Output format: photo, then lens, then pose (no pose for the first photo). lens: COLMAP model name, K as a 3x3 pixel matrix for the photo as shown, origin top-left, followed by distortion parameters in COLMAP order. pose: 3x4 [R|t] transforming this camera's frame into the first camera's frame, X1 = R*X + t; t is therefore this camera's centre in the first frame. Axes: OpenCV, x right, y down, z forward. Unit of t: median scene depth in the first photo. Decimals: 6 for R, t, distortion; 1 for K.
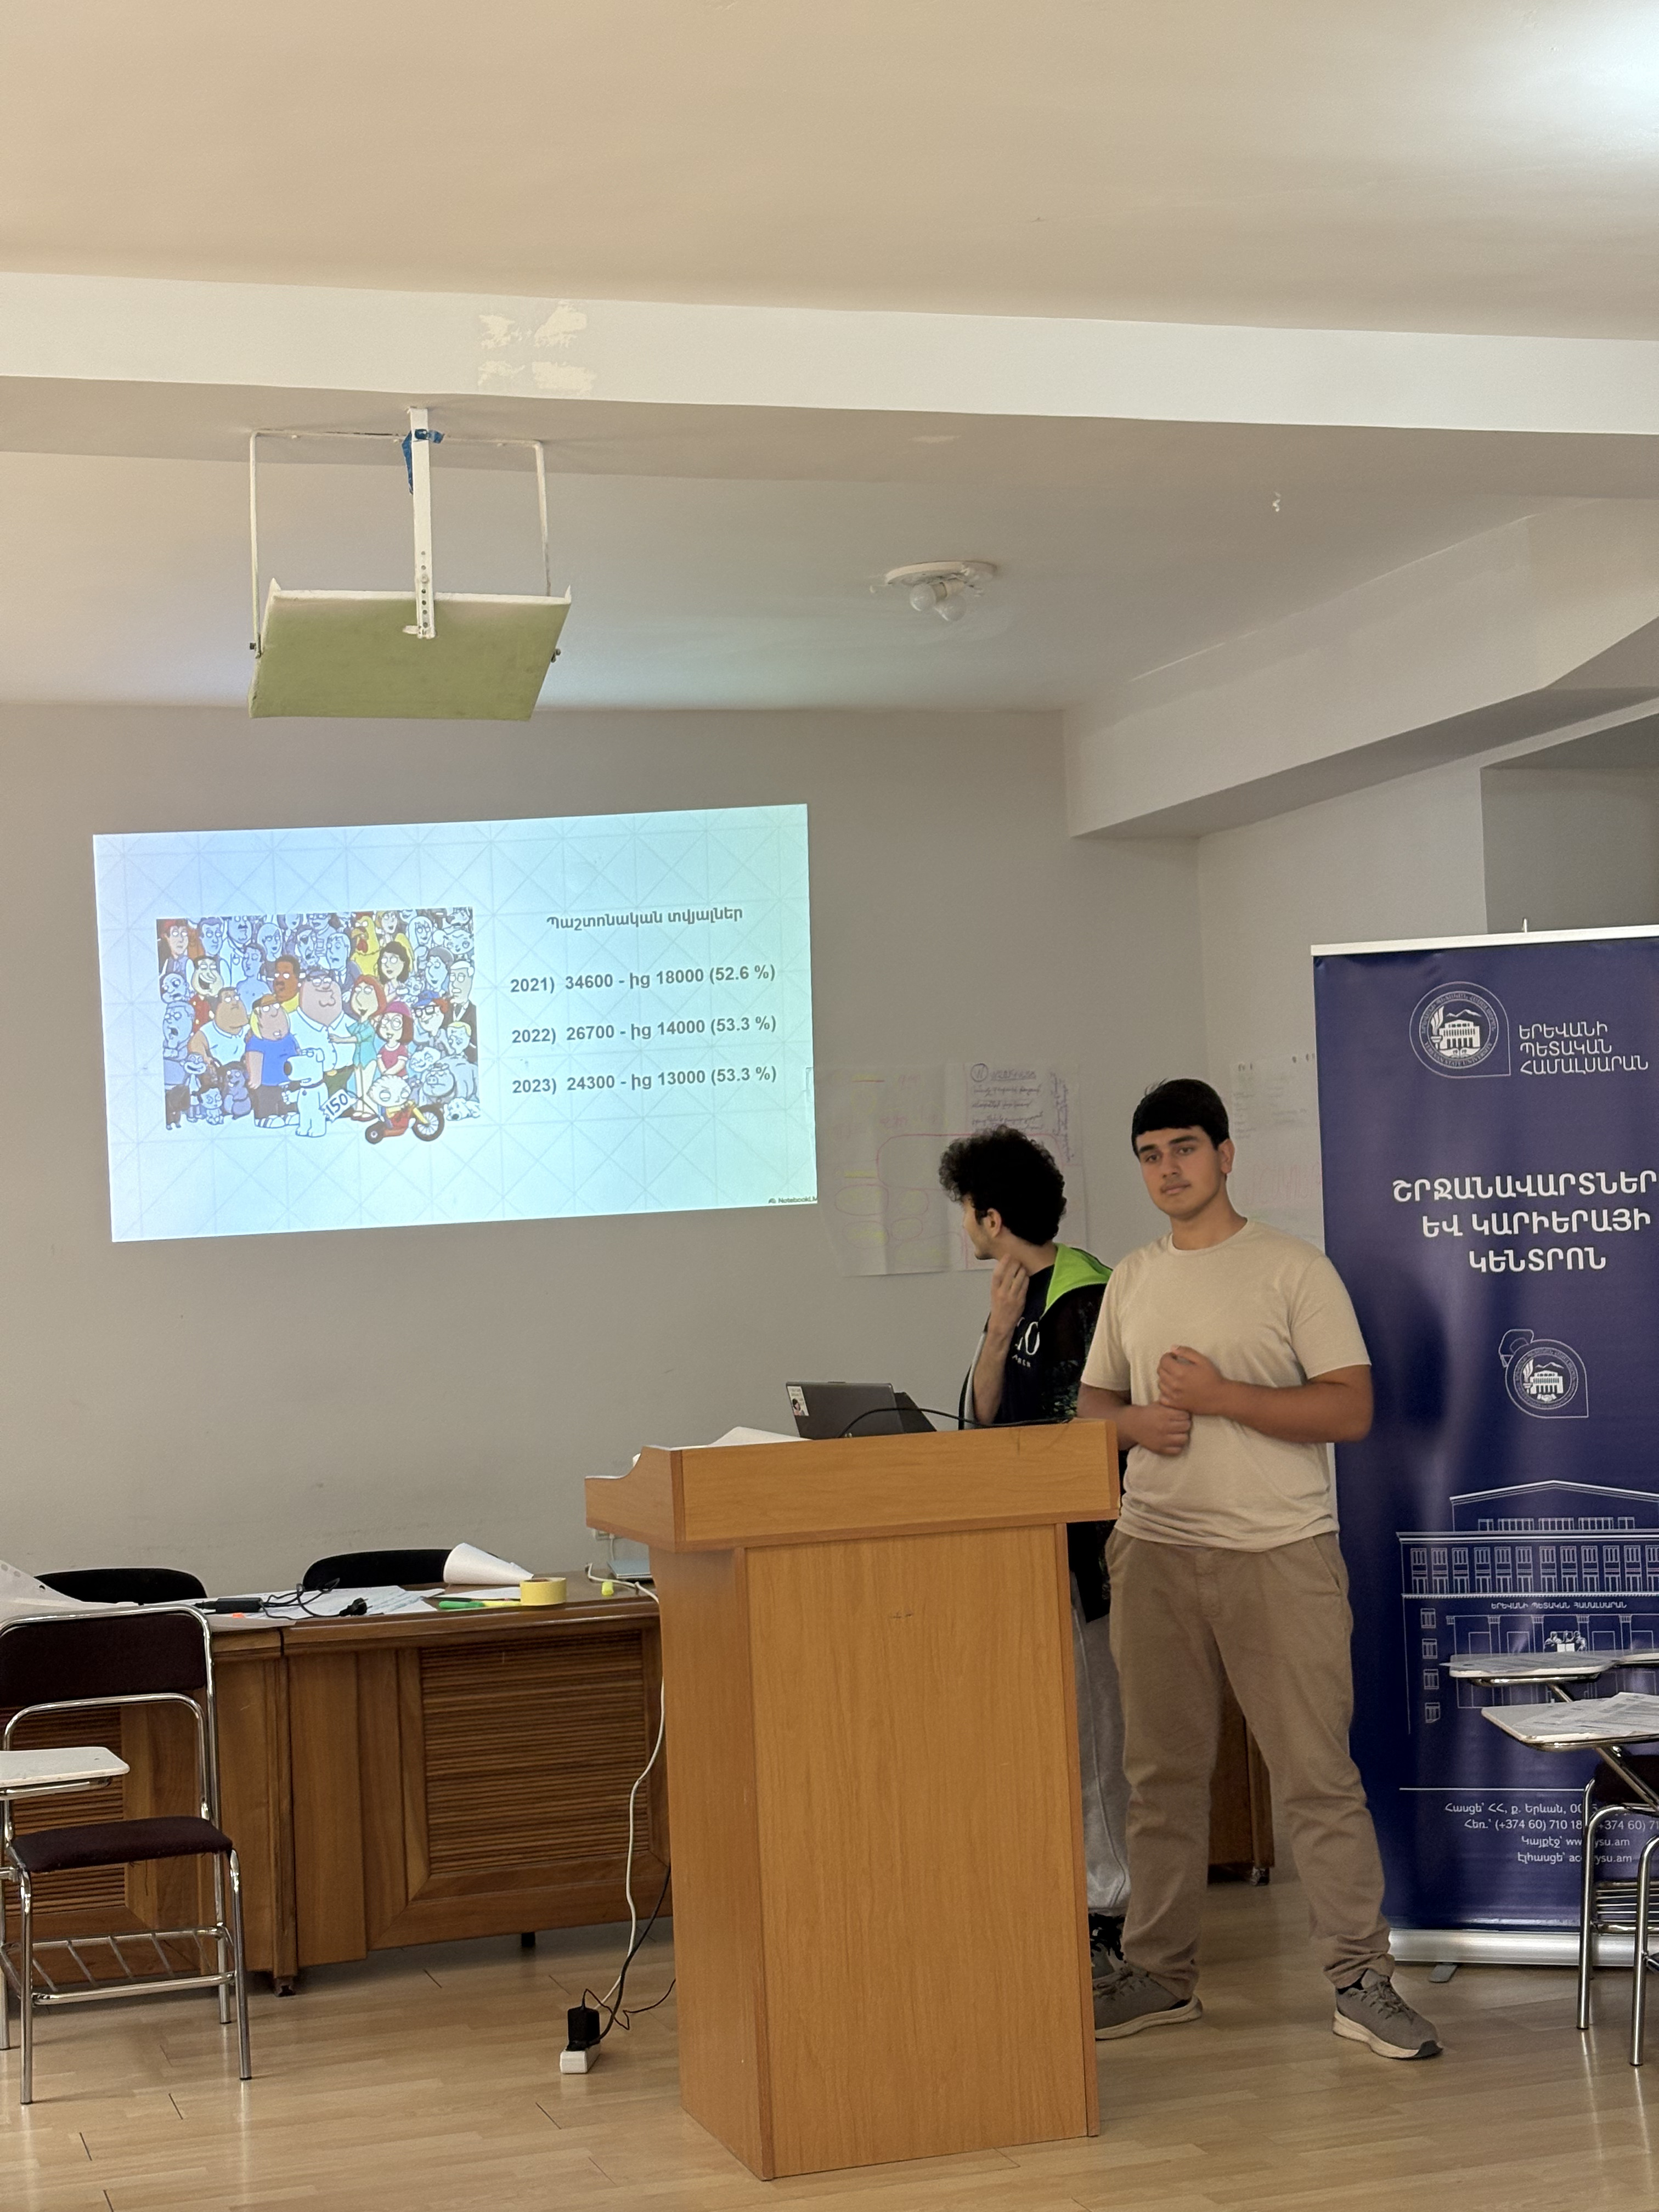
lens RADIAL K [[3327.9, 0, 777.3], [0, 3327.9, 1106.9], [0, 0, 1]] dist [0.083919, 0.000000]
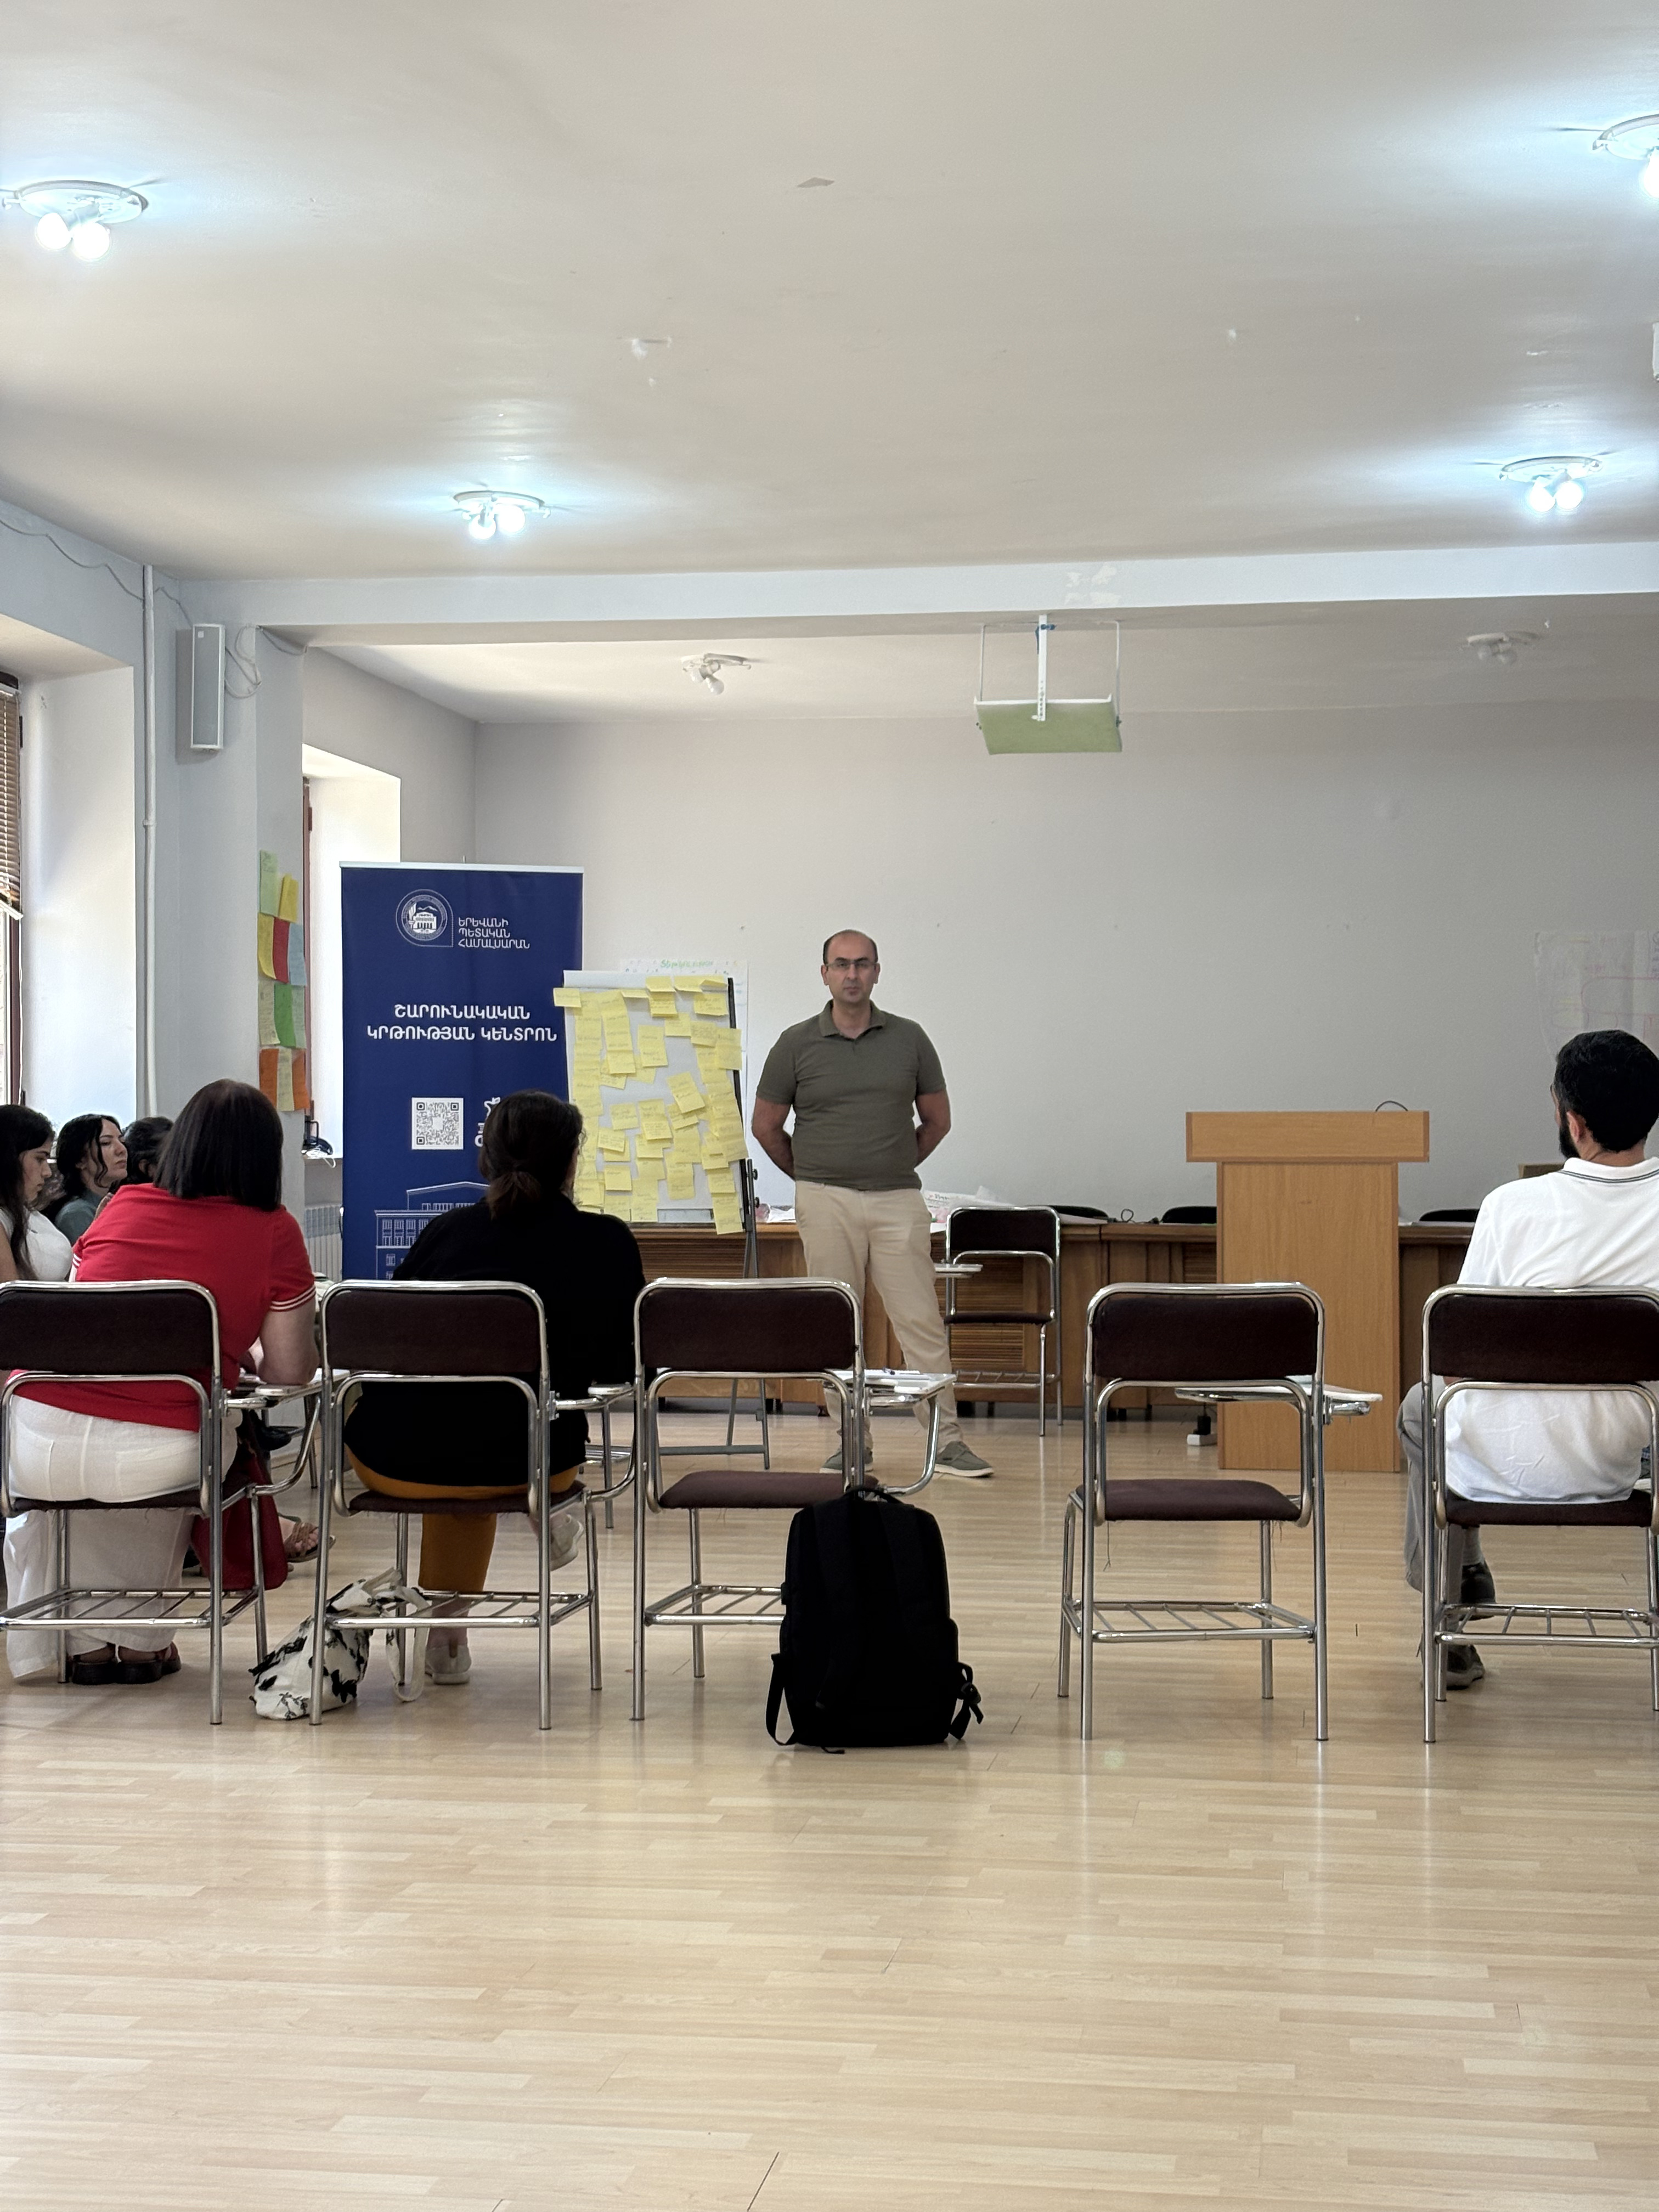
lens RADIAL K [[3327.9, 0, 778.9], [0, 3327.9, 1138.6], [0, 0, 1]] dist [0.083919, 0.000000]
pose [[0.890145, 0.047091, -0.453237, 0.643319], [-0.026742, 0.998330, 0.051205, 0.021357], [0.454892, -0.033460, 0.889918, -0.886966]]
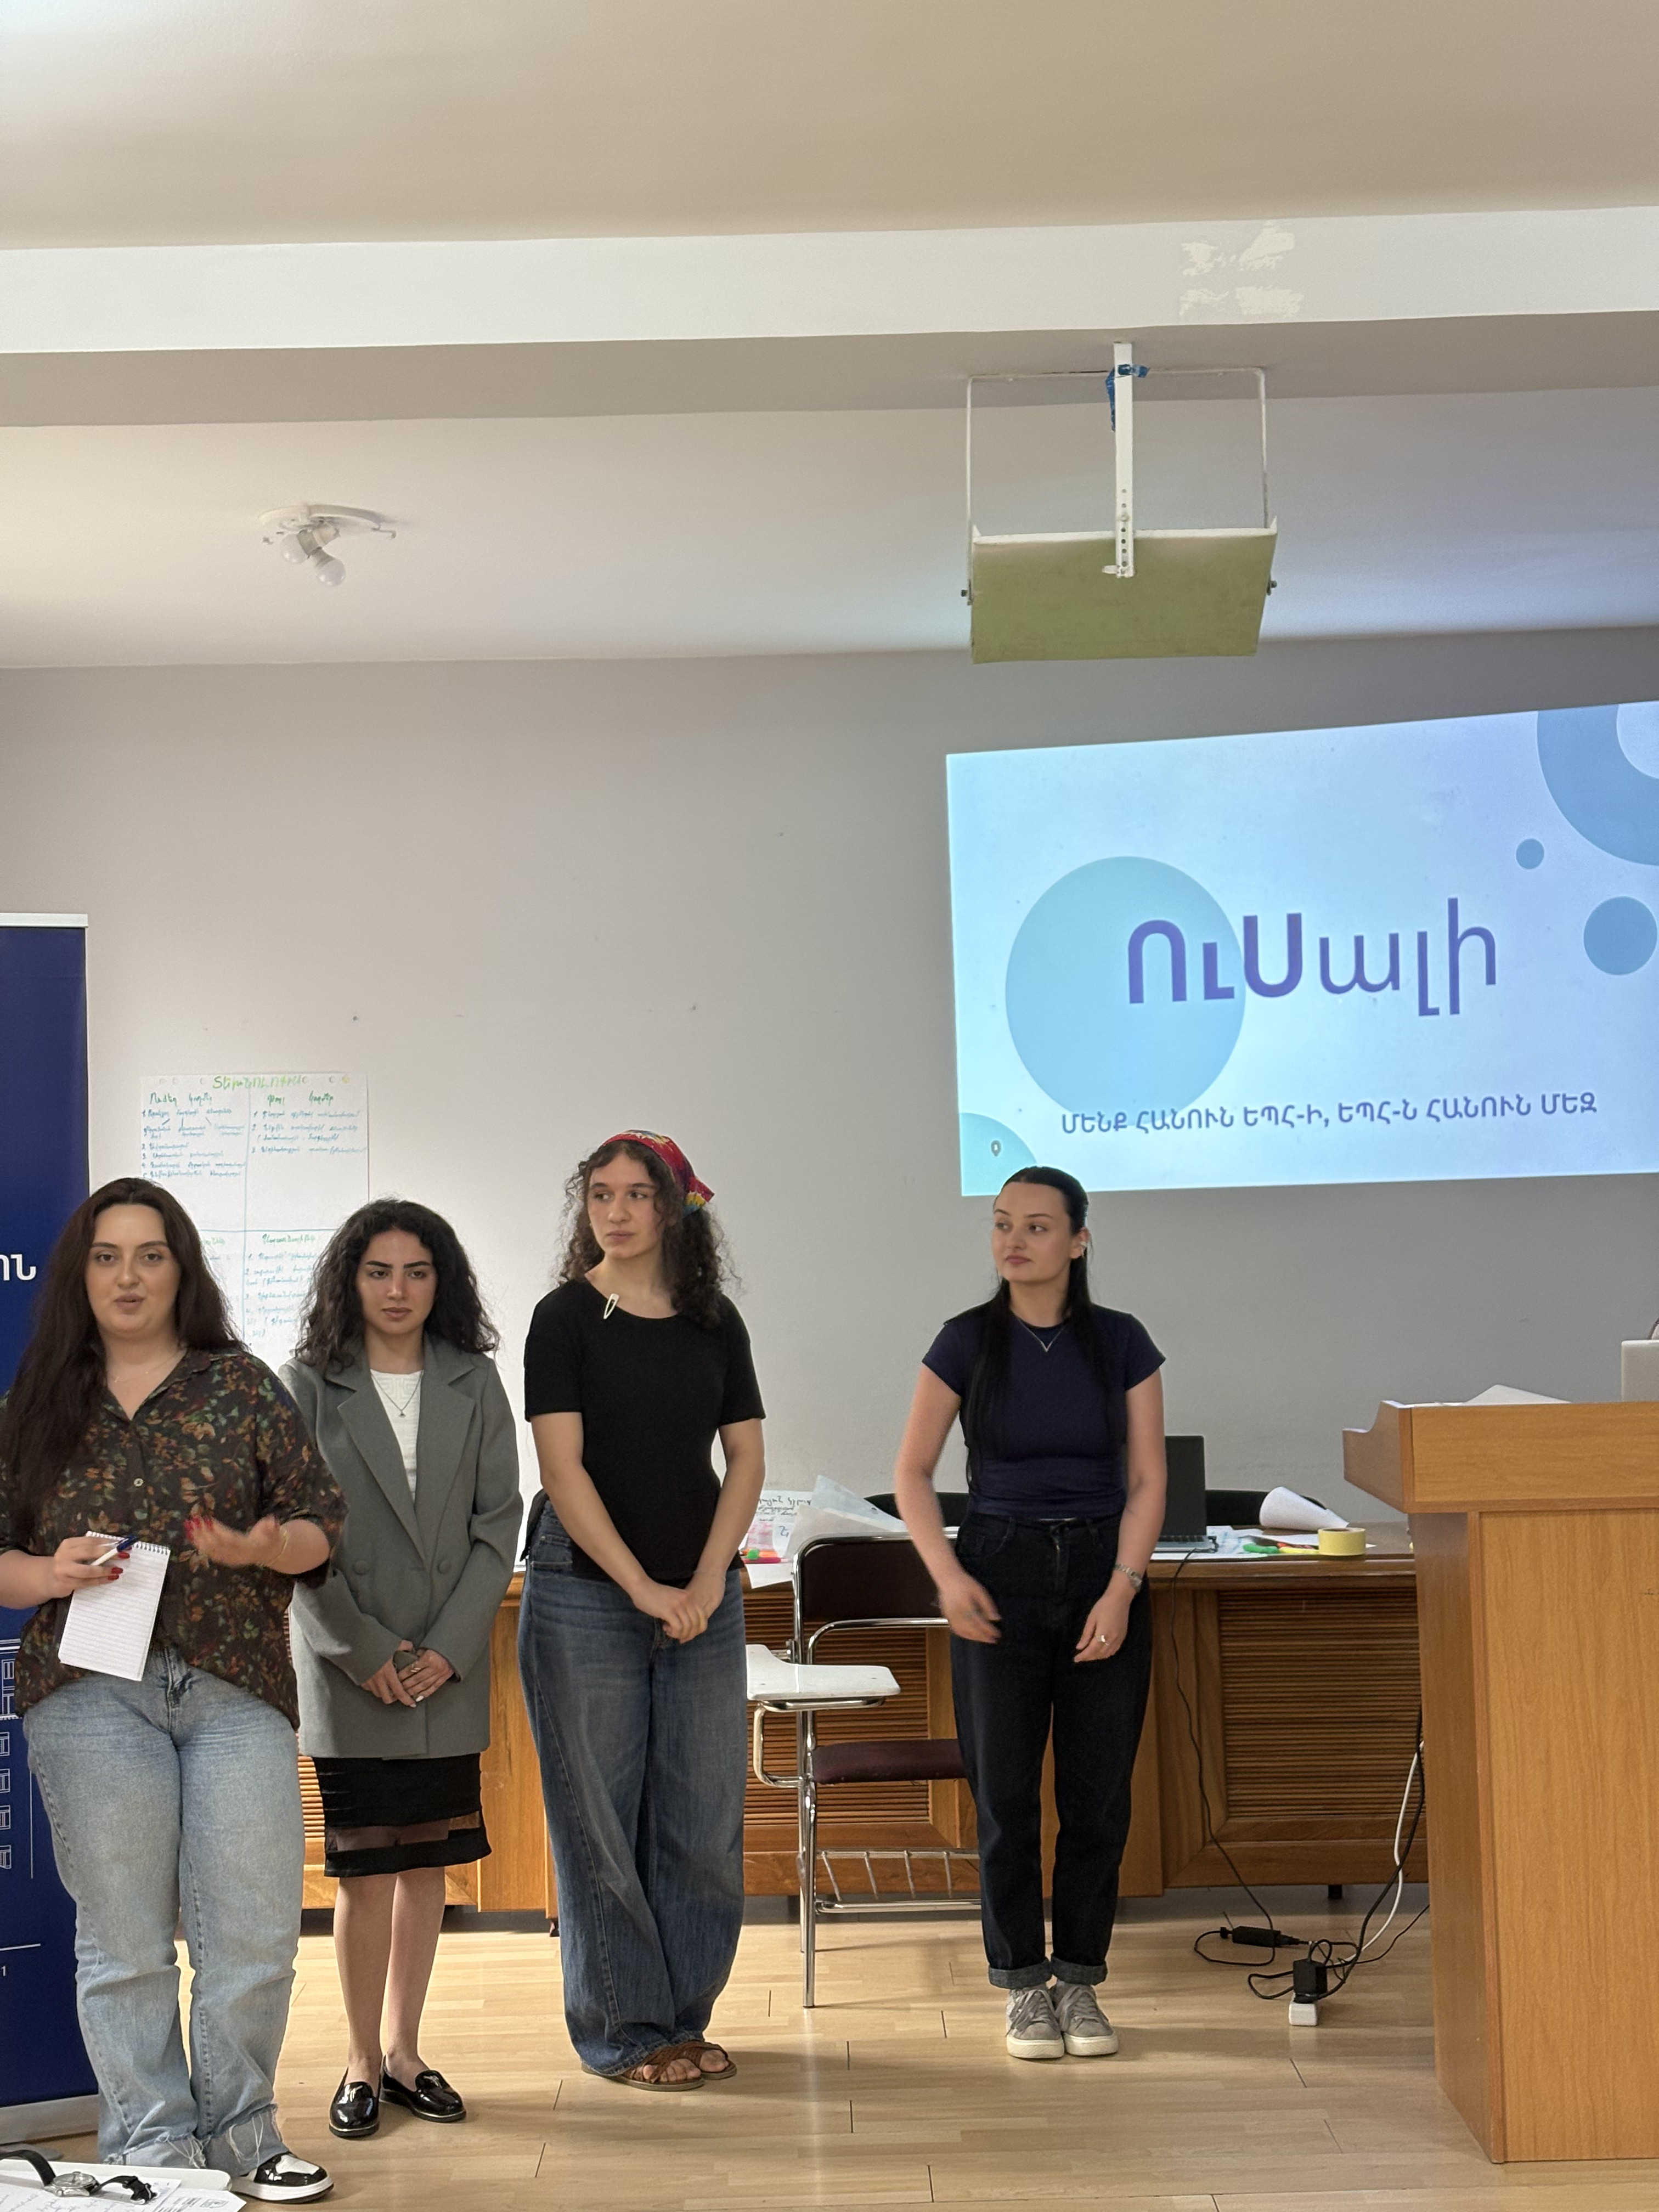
lens RADIAL K [[3327.9, 0, 800.6], [0, 3327.9, 1131.8], [0, 0, 1]] dist [0.083919, 0.000000]
pose [[0.953052, 0.015797, -0.302394, 0.090519], [-0.006598, 0.999485, 0.031418, -0.006251], [0.302734, -0.027948, 0.952665, 0.023370]]
